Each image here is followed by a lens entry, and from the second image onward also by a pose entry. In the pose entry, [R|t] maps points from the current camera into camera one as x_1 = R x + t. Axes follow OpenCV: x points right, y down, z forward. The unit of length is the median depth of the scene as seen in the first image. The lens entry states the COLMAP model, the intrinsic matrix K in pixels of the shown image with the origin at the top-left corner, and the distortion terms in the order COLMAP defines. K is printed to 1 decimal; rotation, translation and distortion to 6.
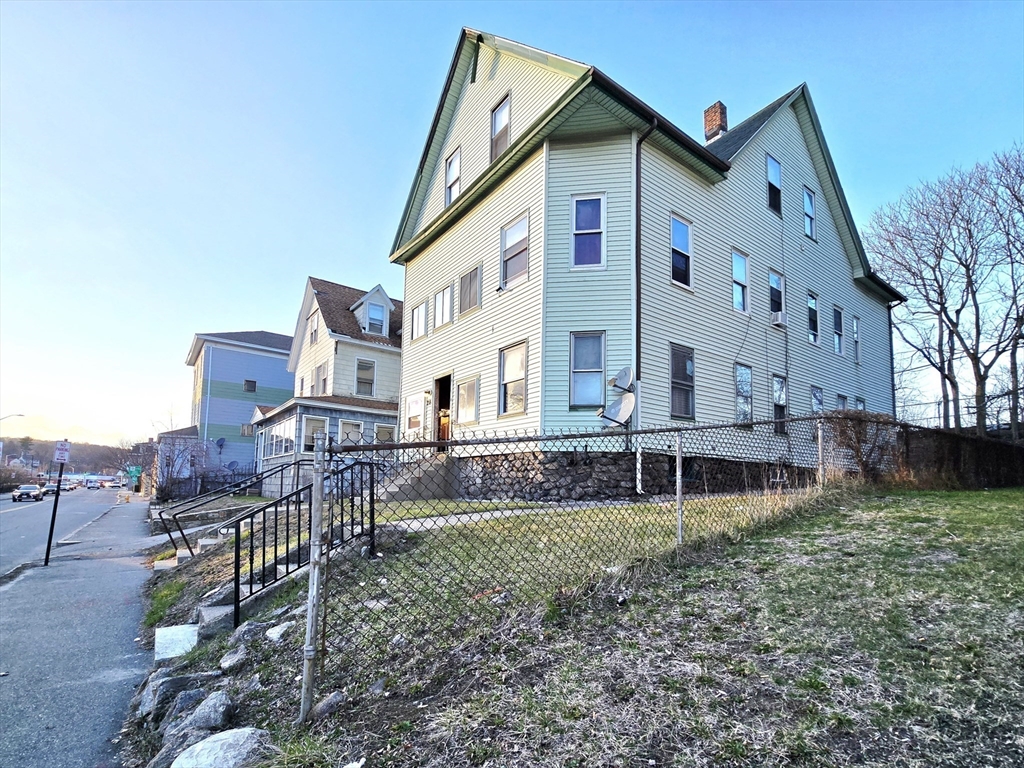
lens RADIAL K [[491.7, 0, 506.2], [0, 491.7, 457.6], [0, 0, 1]] dist [-0.001445, 0.000090]
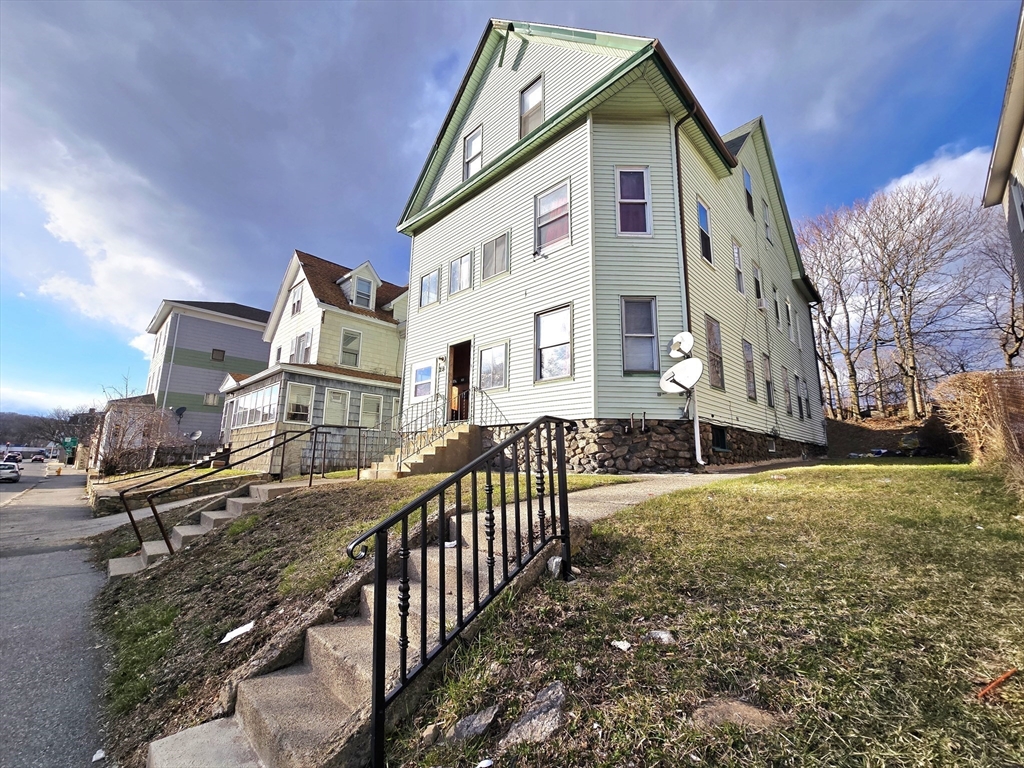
lens RADIAL K [[419.7, 0, 509.9], [0, 419.7, 385.3], [0, 0, 1]] dist [-0.002404, 0.001048]
pose [[0.986923, 0.024767, 0.159277, -0.172098], [-0.006907, 0.993716, -0.111716, 0.011577], [-0.161043, 0.109155, 0.980893, 0.193018]]
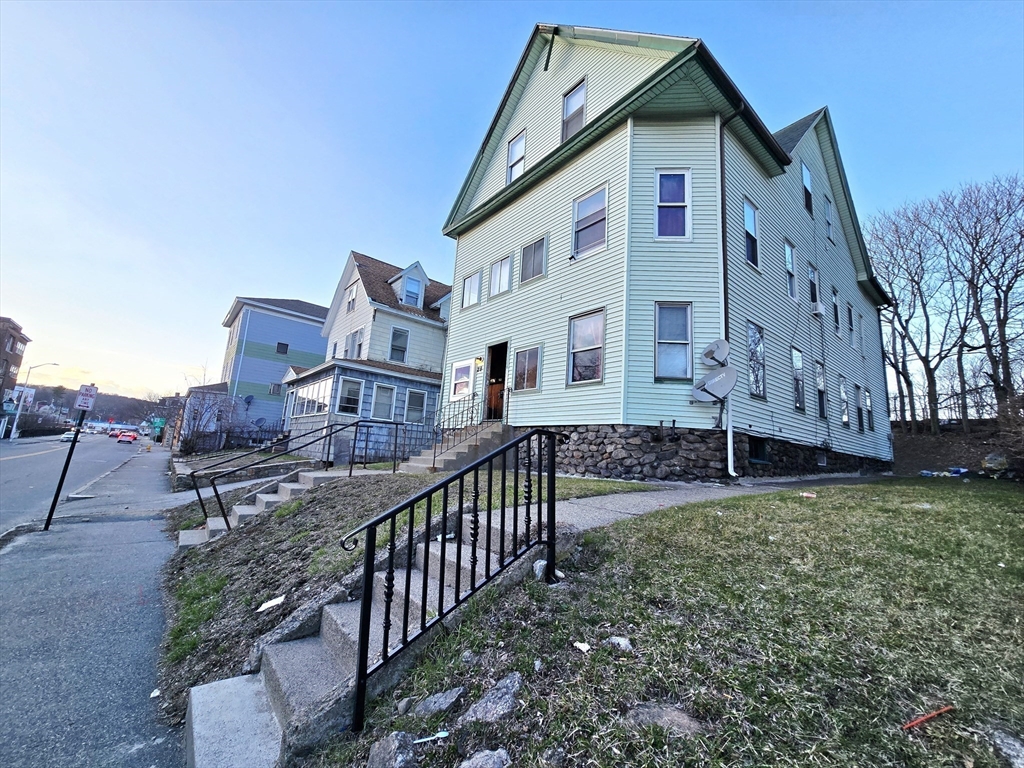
lens RADIAL K [[419.7, 0, 509.9], [0, 419.7, 385.3], [0, 0, 1]] dist [-0.002404, 0.001048]
pose [[0.997528, 0.053995, 0.044963, -0.146156], [-0.049288, 0.993773, -0.099931, 0.002972], [-0.050079, 0.097468, 0.993978, 0.171852]]
